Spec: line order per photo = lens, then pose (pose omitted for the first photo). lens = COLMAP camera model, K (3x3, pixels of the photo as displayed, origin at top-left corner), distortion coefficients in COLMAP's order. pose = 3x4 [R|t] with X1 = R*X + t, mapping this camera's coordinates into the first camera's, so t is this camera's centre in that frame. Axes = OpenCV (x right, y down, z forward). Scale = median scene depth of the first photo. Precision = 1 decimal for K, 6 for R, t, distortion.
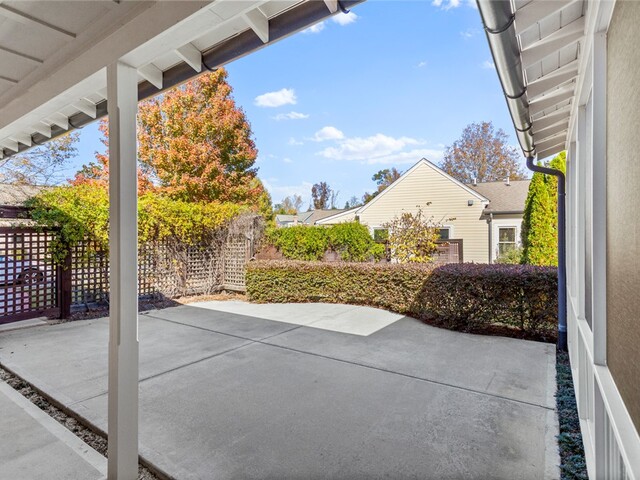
lens RADIAL K [[343.8, 0, 319.5], [0, 343.8, 241.1], [0, 0, 1]] dist [0.006180, 0.000187]
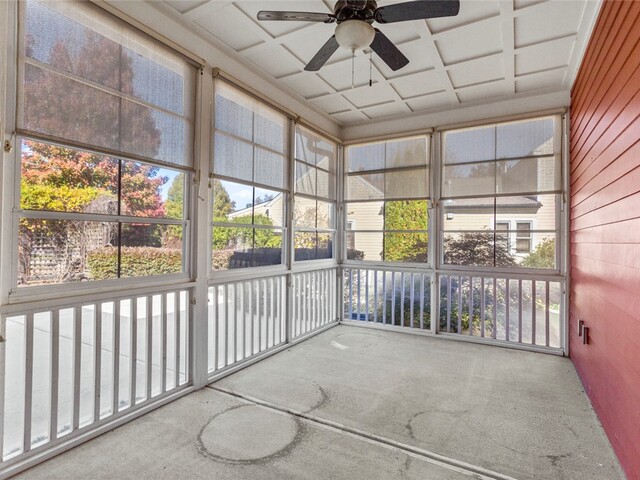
lens RADIAL K [[343.8, 0, 319.3], [0, 343.8, 238.6], [0, 0, 1]] dist [0.006180, 0.000187]
pose [[0.997221, 0.017357, 0.072449, 0.259096], [-0.016542, 0.999793, -0.011840, 0.027788], [-0.072640, 0.010609, 0.997302, -0.003147]]
